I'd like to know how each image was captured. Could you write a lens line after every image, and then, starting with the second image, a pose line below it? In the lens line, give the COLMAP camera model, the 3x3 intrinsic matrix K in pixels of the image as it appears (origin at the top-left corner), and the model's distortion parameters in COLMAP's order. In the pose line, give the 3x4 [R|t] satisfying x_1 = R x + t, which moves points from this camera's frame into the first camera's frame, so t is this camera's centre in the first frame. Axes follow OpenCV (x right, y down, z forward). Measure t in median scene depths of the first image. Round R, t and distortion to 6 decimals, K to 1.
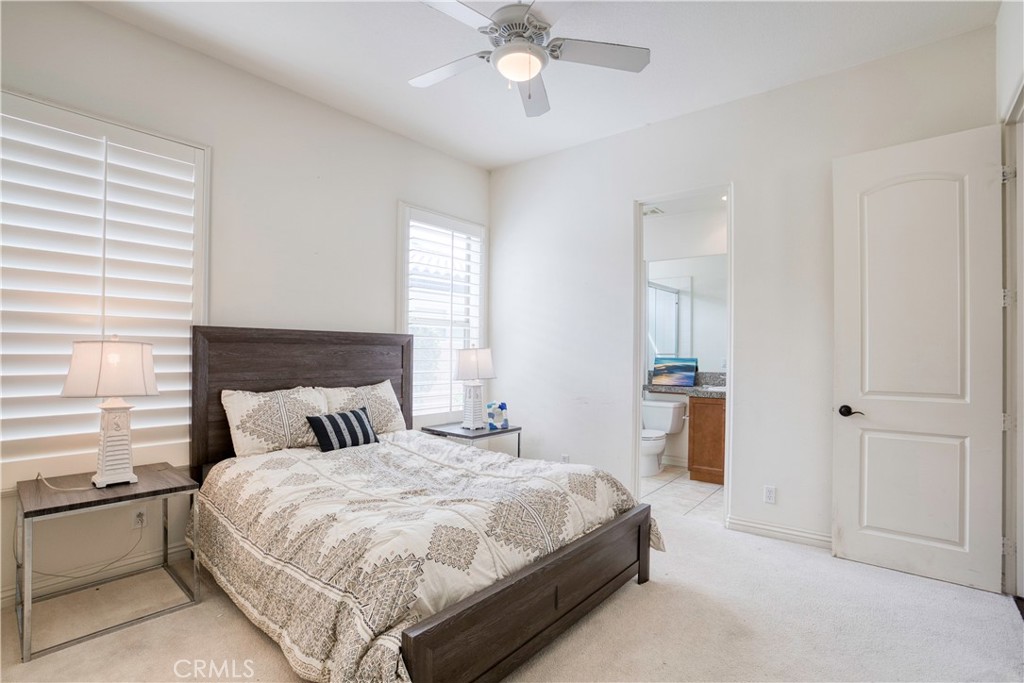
lens RADIAL K [[495.7, 0, 513.5], [0, 495.7, 348.7], [0, 0, 1]] dist [-0.043240, 0.000033]
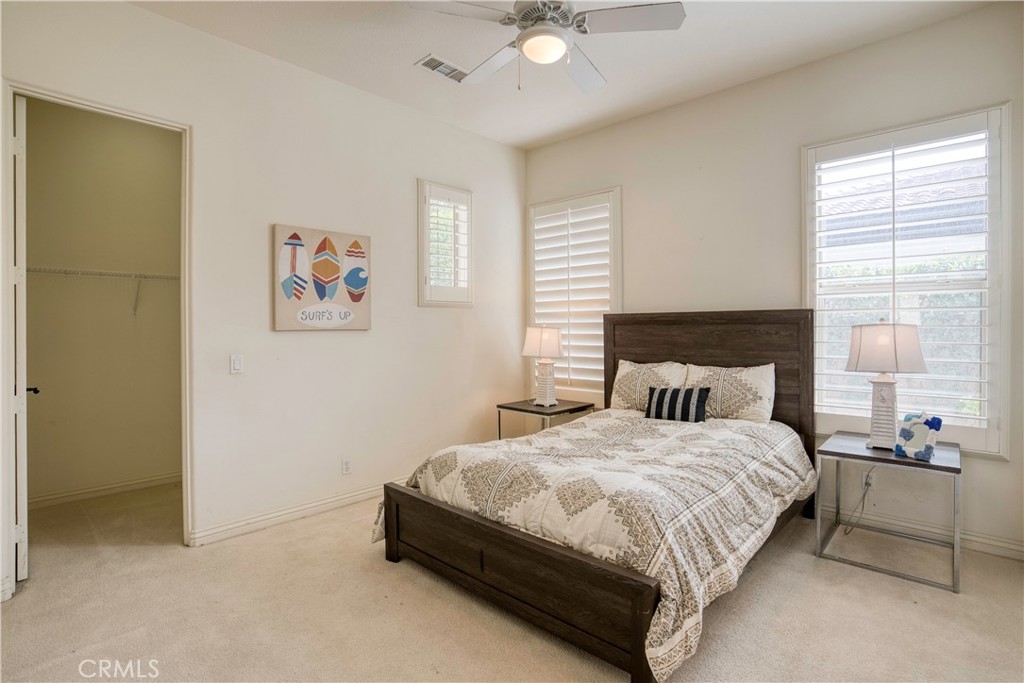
lens RADIAL K [[474.1, 0, 514.0], [0, 474.1, 331.8], [0, 0, 1]] dist [-0.055415, -0.000016]
pose [[-0.044707, -0.003463, -0.998994, 0.748000], [0.010890, 0.999933, -0.003954, 0.007797], [0.998941, -0.011055, -0.044666, 0.752272]]
